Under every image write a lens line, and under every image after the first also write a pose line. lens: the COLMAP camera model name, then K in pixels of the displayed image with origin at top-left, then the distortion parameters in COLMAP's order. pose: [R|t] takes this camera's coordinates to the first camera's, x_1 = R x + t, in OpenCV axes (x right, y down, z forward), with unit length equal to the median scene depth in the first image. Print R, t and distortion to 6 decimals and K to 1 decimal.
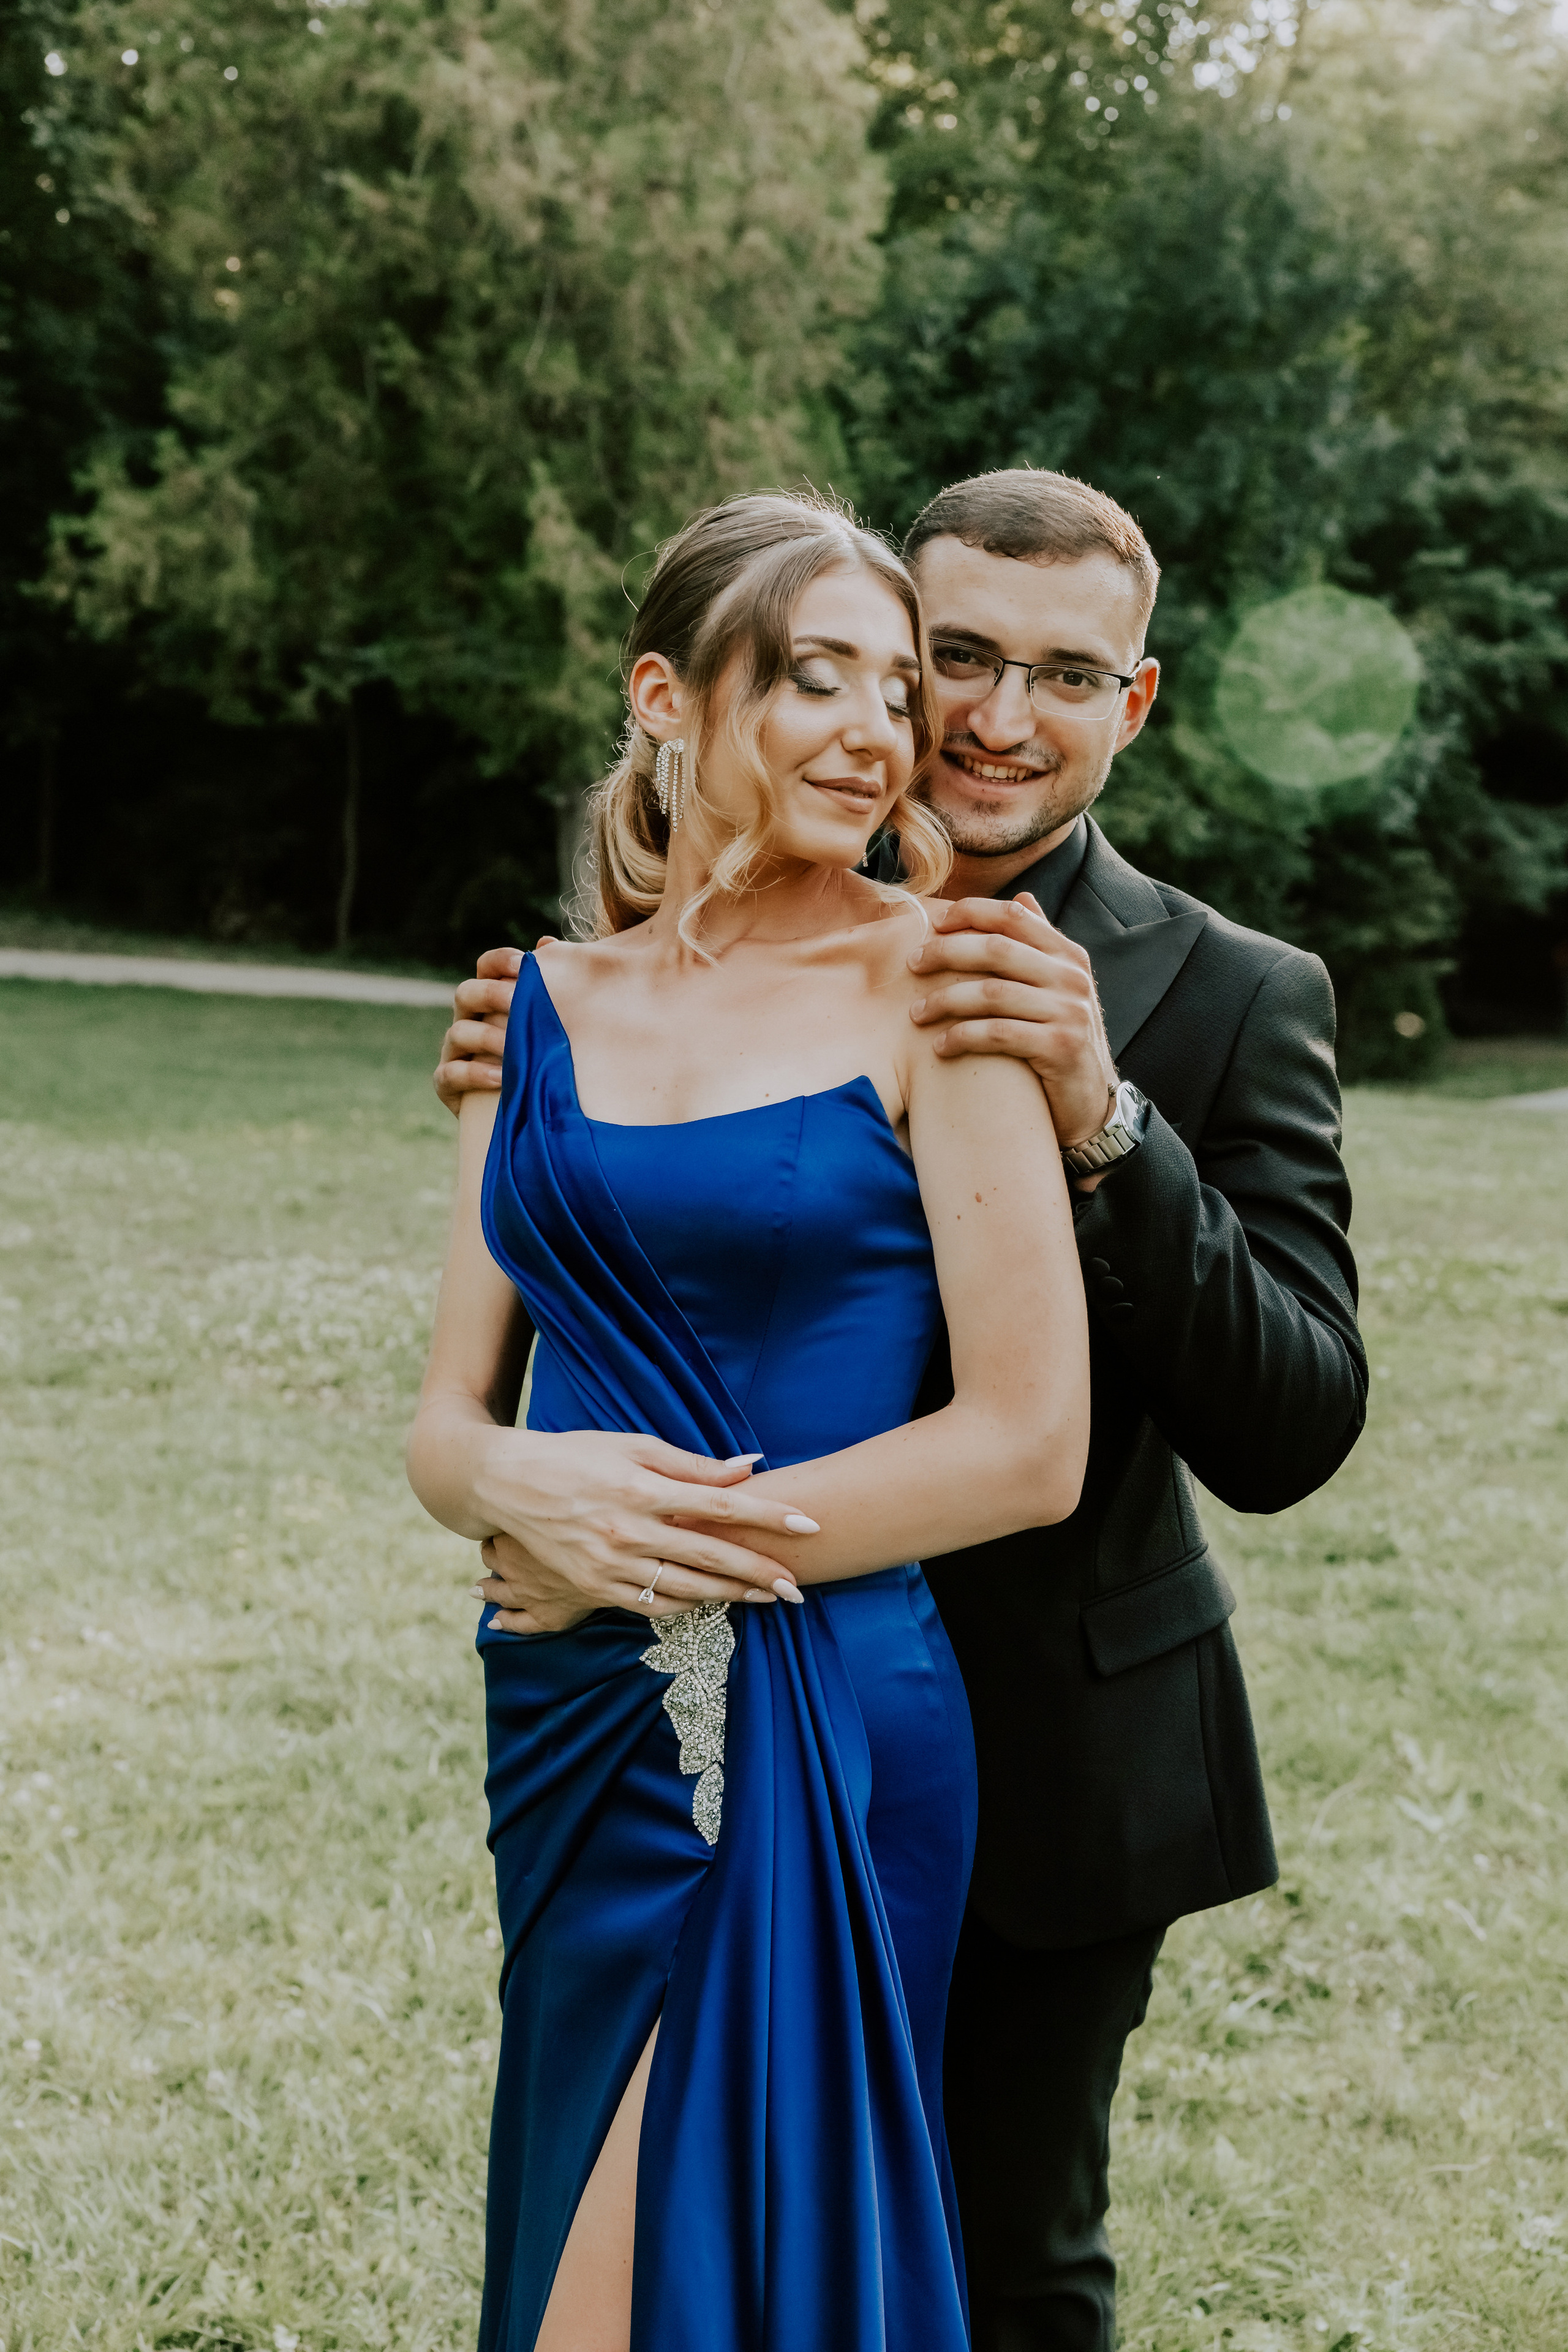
lens RADIAL K [[2976.9, 0, 791.9], [0, 2976.9, 1234.0], [0, 0, 1]] dist [-0.001451, 0.000000]
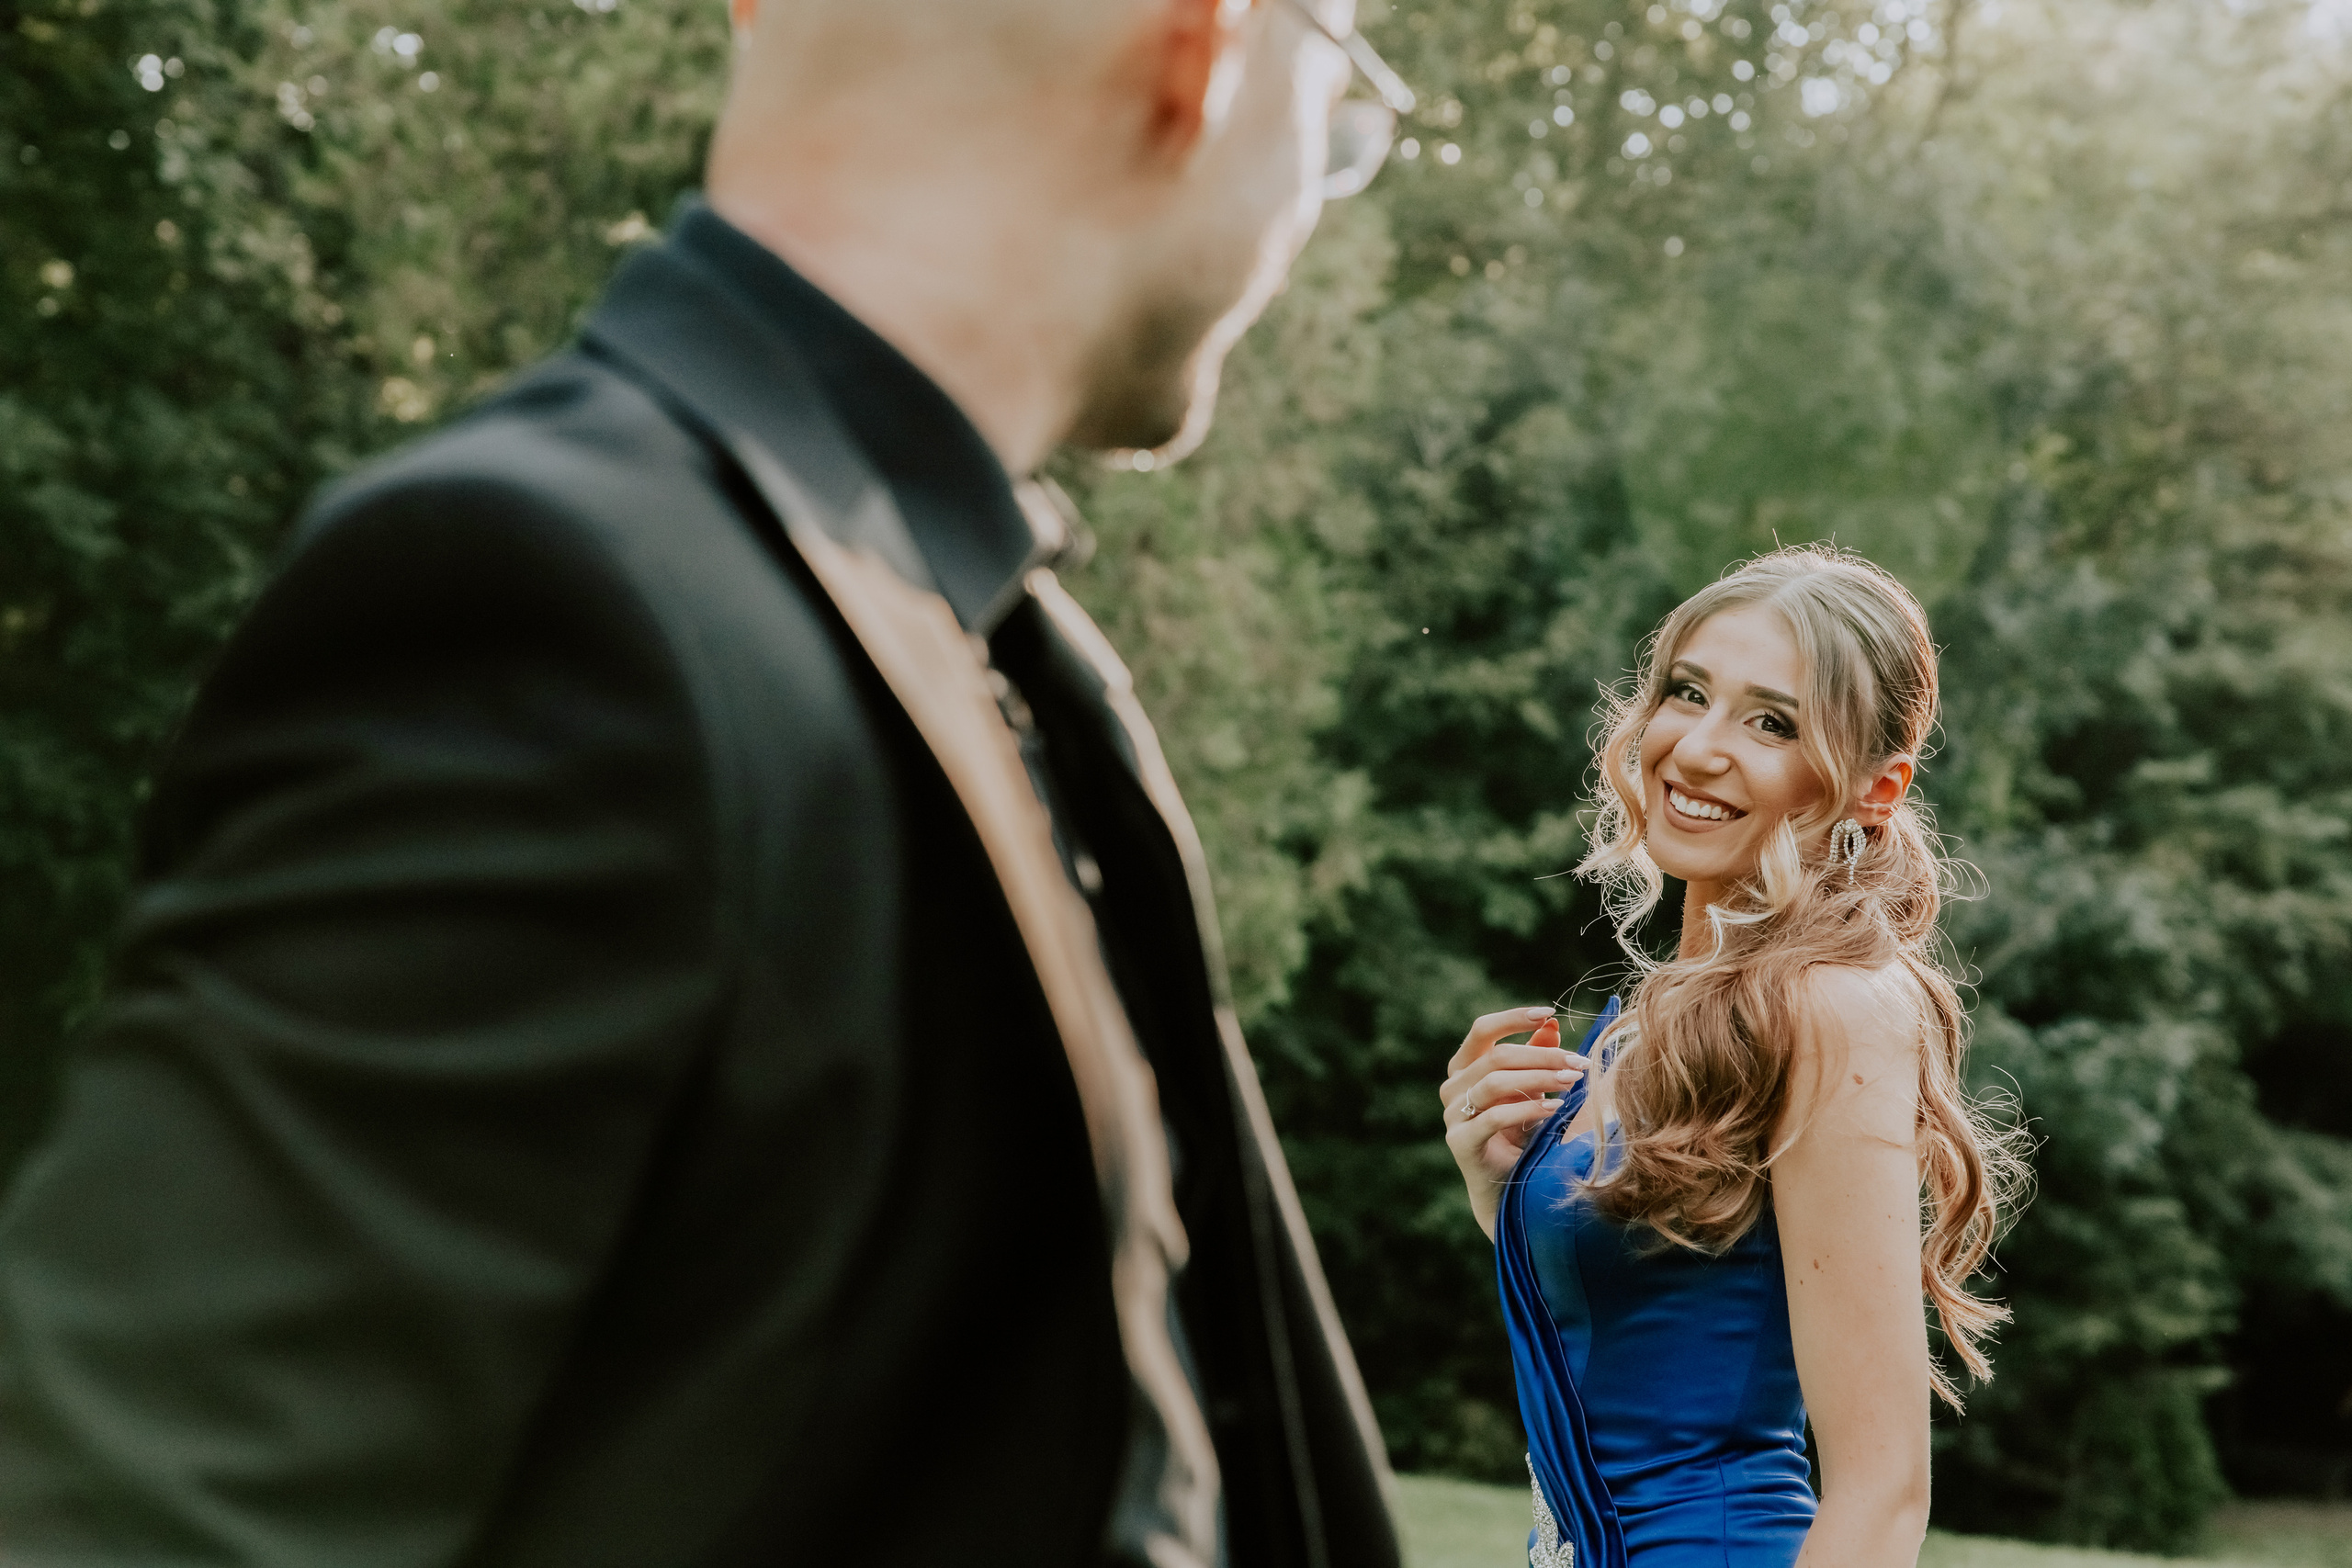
lens RADIAL K [[4697.9, 0, 1170.4], [0, 4697.9, 799.6], [0, 0, 1]] dist [0.008675, 0.000000]
pose [[0.999988, 0.004919, 0.000129, -0.014804], [-0.004773, 0.976013, -0.217659, 0.017279], [-0.001197, 0.217656, 0.976025, -0.052733]]
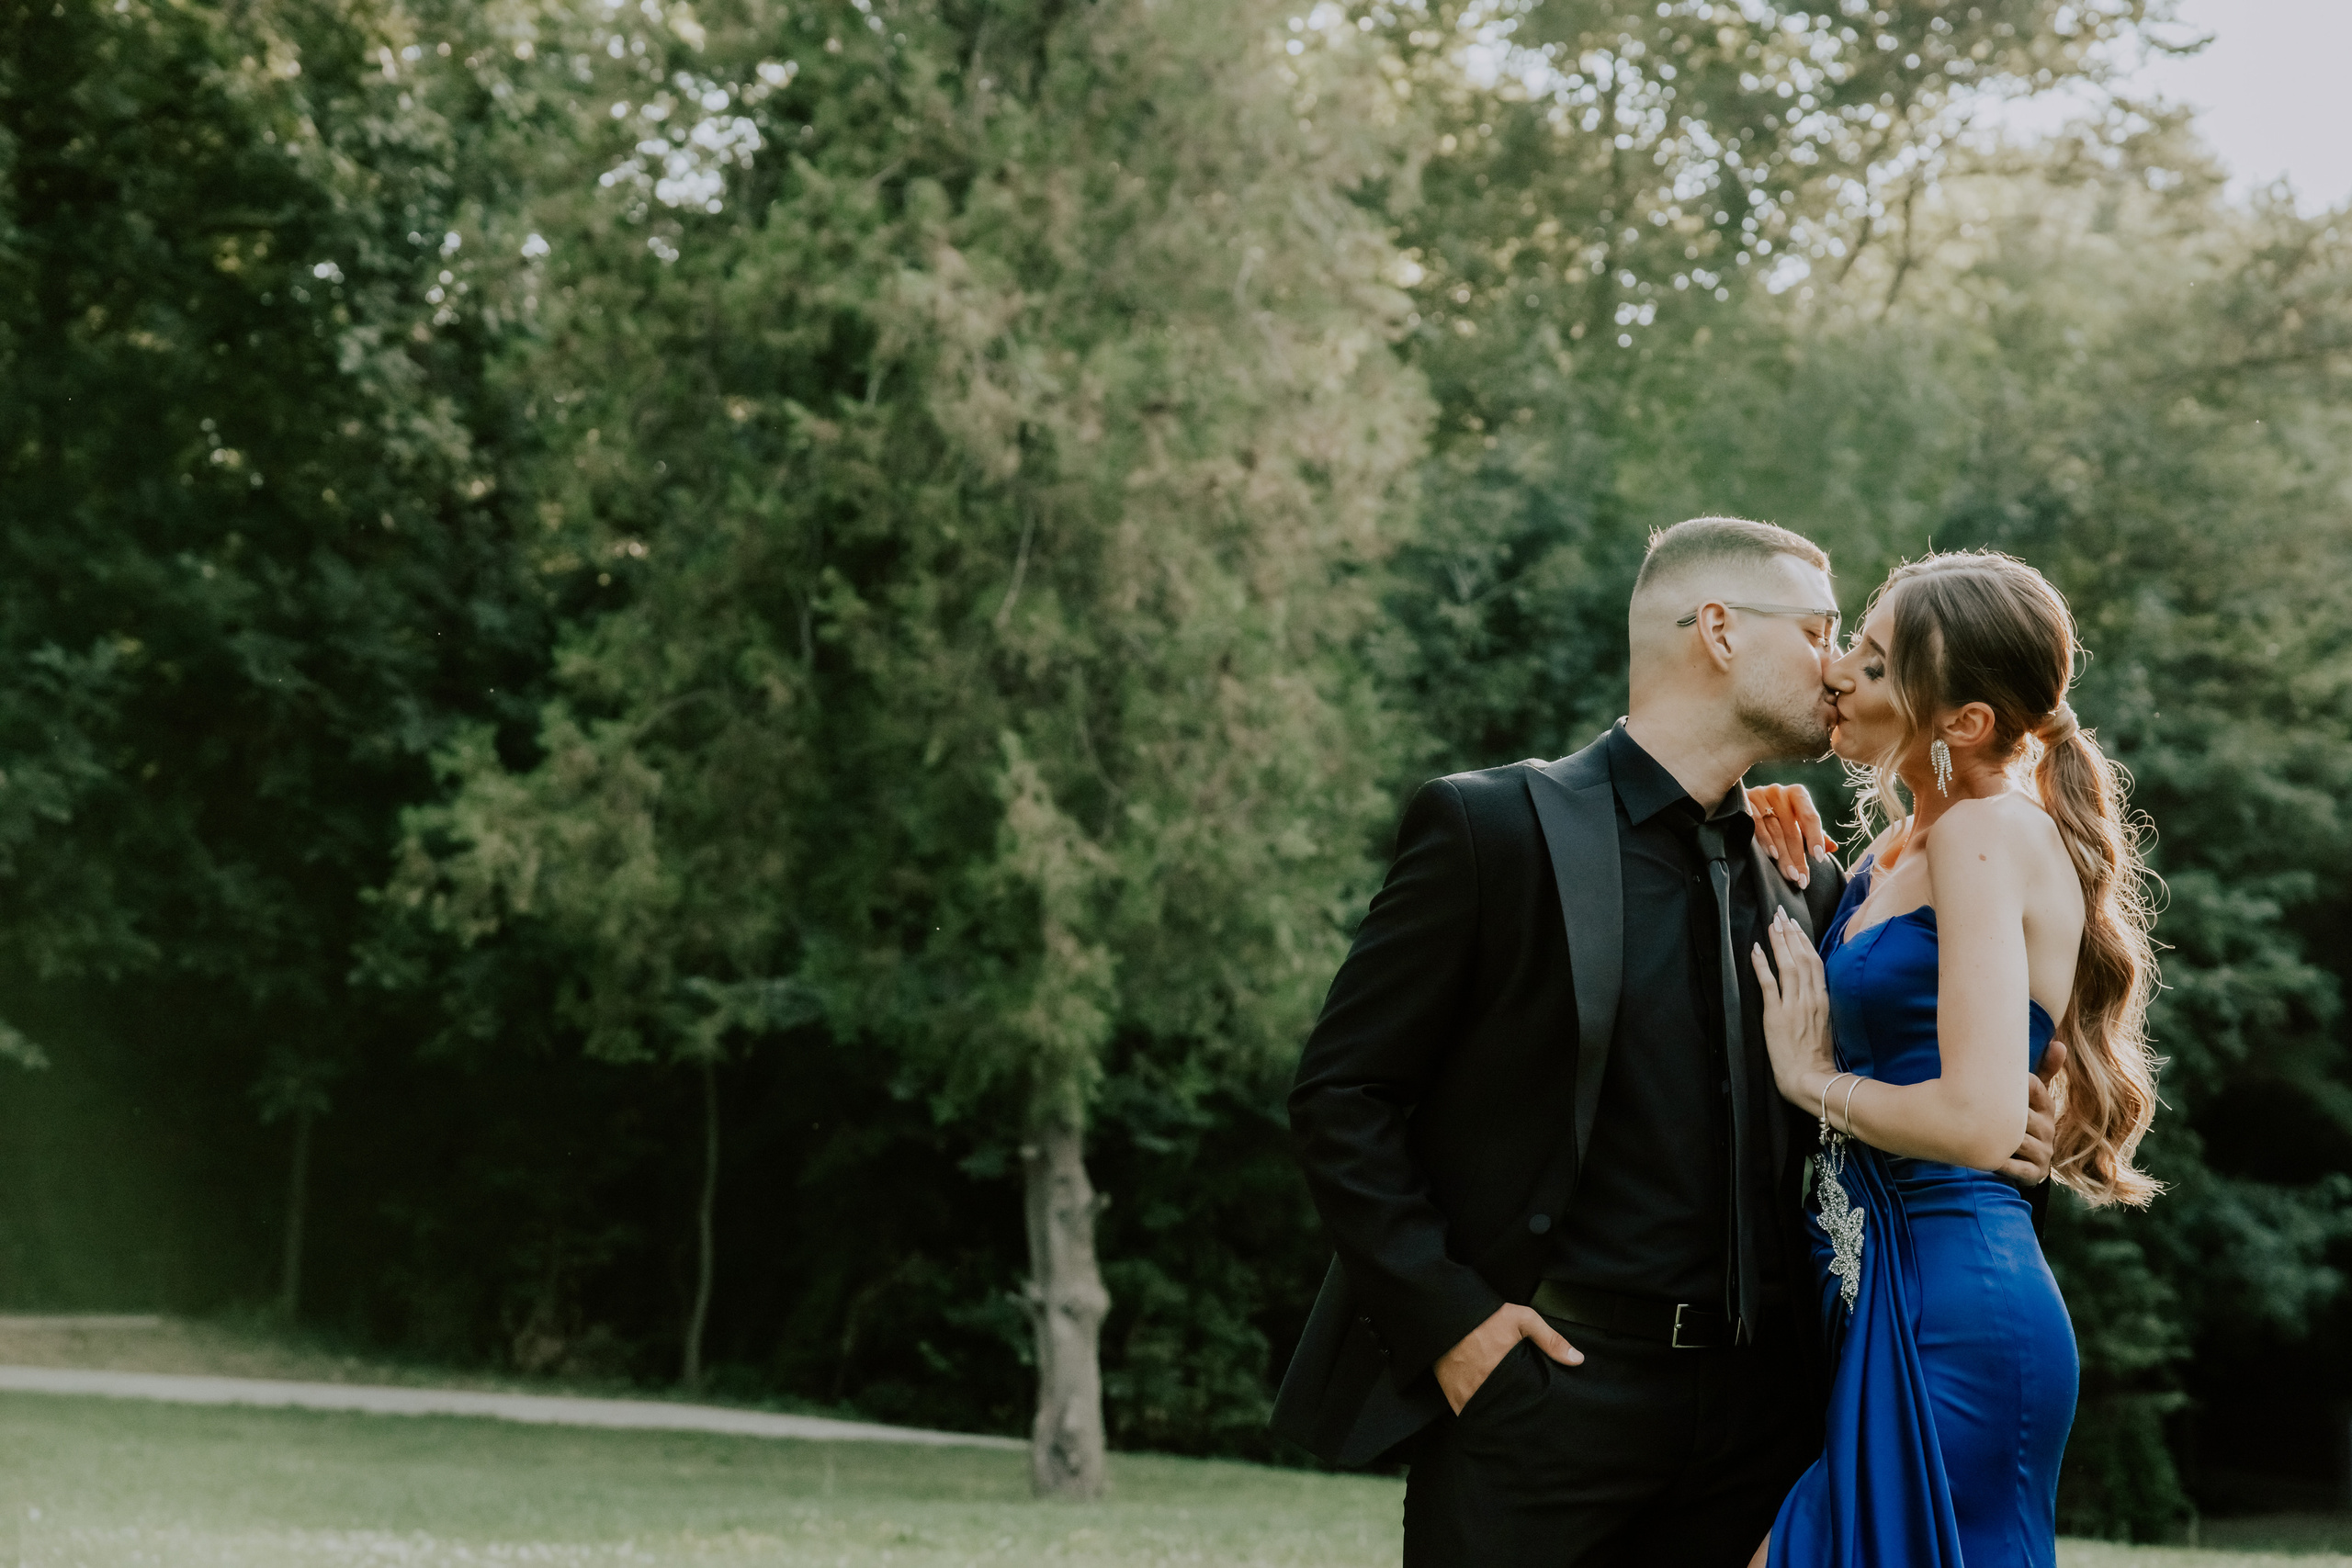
lens RADIAL K [[4337.8, 0, 1166.0], [0, 4337.8, 760.1], [0, 0, 1]] dist [0.009592, 0.000000]
pose [[0.999879, -0.014667, -0.005220, -0.027201], [0.012843, 0.966607, -0.255942, 0.037466], [0.008800, 0.255844, 0.966678, -0.102515]]
